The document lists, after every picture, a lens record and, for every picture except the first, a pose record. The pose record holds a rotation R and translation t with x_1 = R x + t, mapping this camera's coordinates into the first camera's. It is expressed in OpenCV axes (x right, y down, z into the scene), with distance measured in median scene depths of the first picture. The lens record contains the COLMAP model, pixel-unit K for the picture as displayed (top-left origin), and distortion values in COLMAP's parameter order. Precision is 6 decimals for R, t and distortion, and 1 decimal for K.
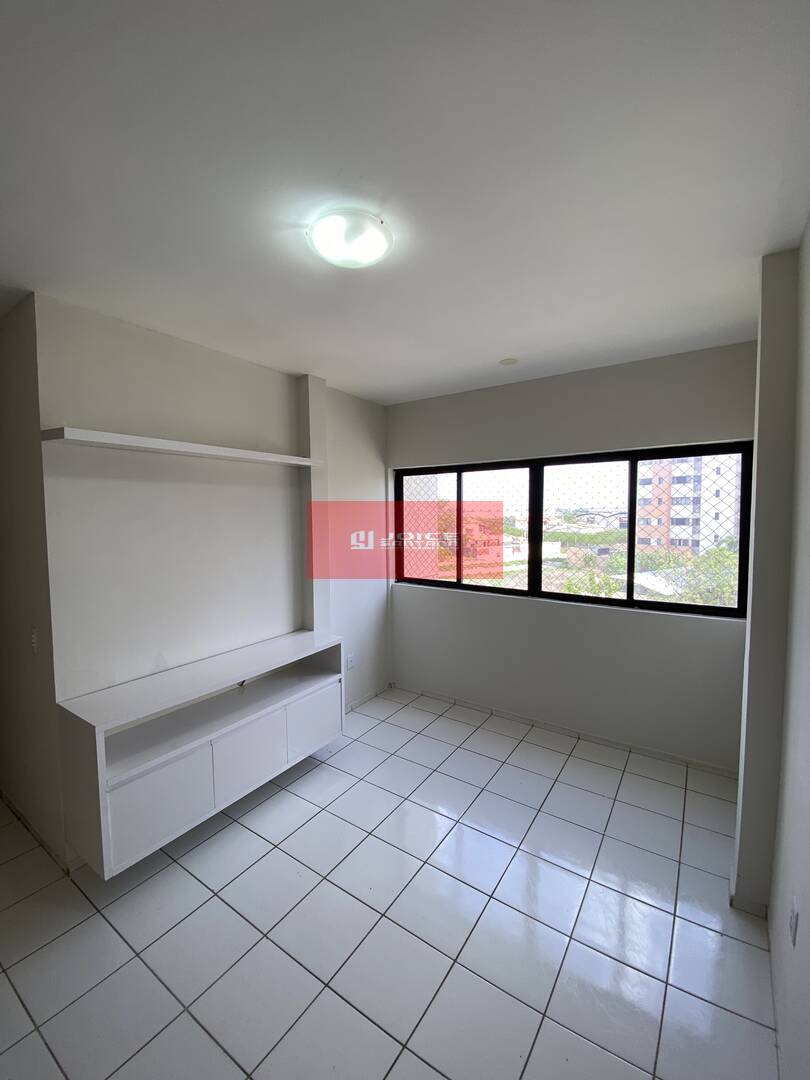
lens RADIAL K [[437.7, 0, 405.0], [0, 437.7, 540.0], [0, 0, 1]] dist [0.030495, -0.025344]
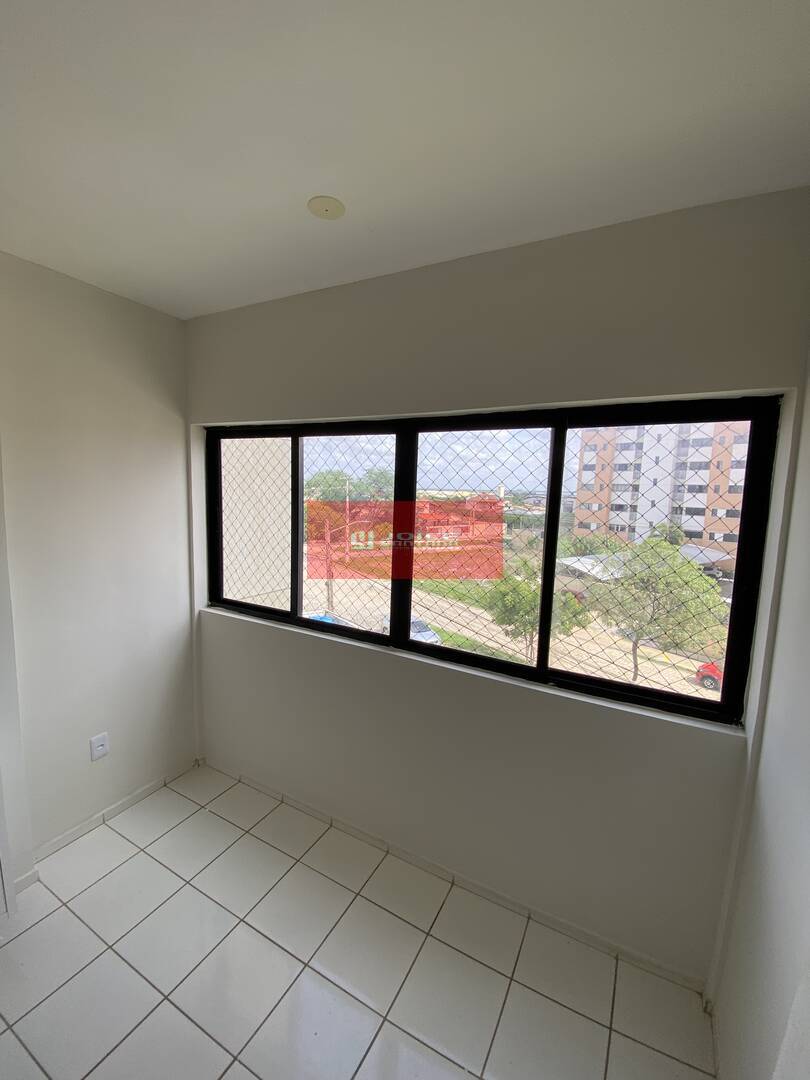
lens RADIAL K [[435.8, 0, 405.0], [0, 435.8, 540.0], [0, 0, 1]] dist [0.031633, -0.024799]
pose [[0.993833, 0.027692, 0.107373, 0.247181], [-0.033496, 0.998052, 0.052635, -0.055845], [-0.105707, -0.055907, 0.992825, 0.424960]]
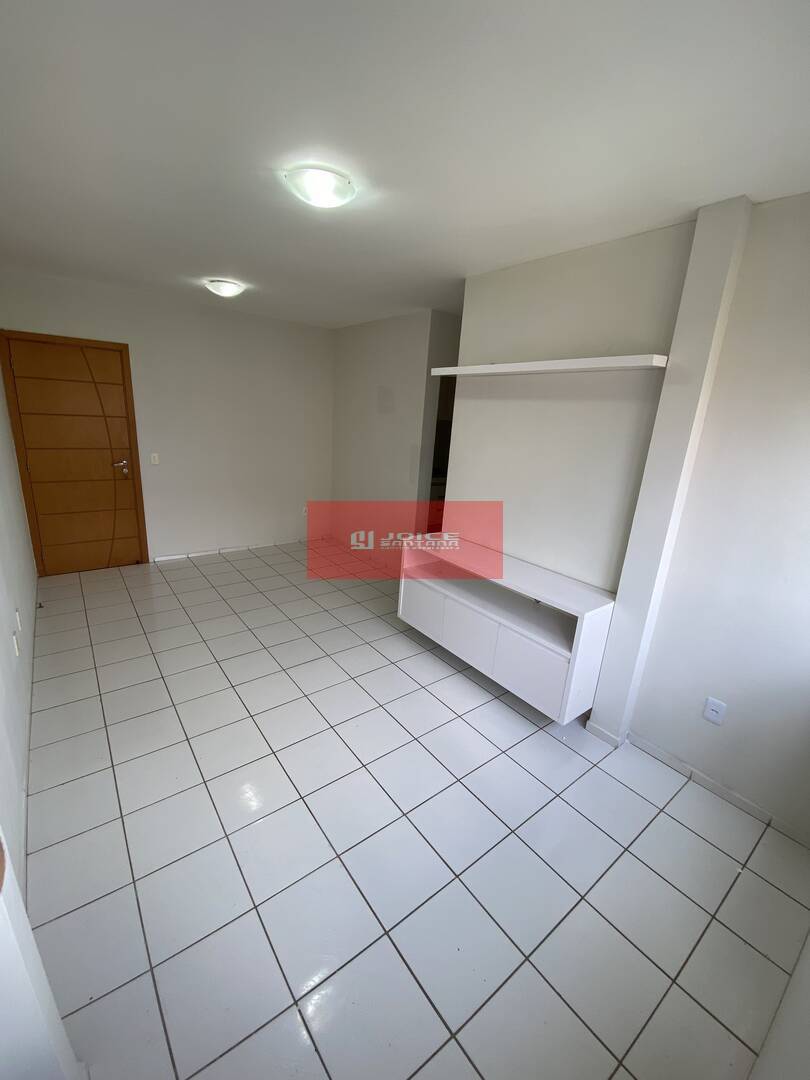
lens RADIAL K [[435.8, 0, 405.0], [0, 435.8, 540.0], [0, 0, 1]] dist [0.031633, -0.024799]
pose [[-0.311356, 0.251145, -0.916506, 0.542802], [-0.125424, 0.945148, 0.301602, -0.067915], [0.941980, 0.208858, -0.262778, 0.819709]]
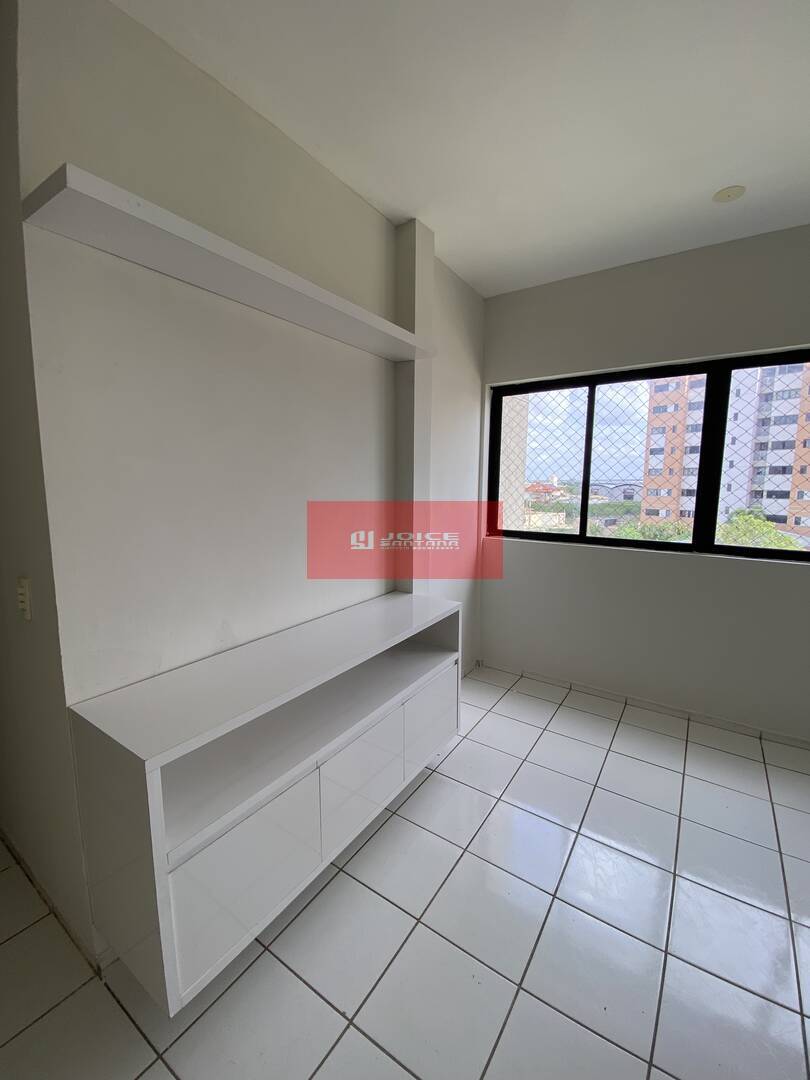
lens RADIAL K [[437.7, 0, 405.0], [0, 437.7, 540.0], [0, 0, 1]] dist [0.030495, -0.025344]
pose [[0.999915, 0.012321, 0.004376, -0.219855], [-0.012590, 0.997608, 0.067966, 0.067485], [-0.003528, -0.068015, 0.997678, 0.272249]]
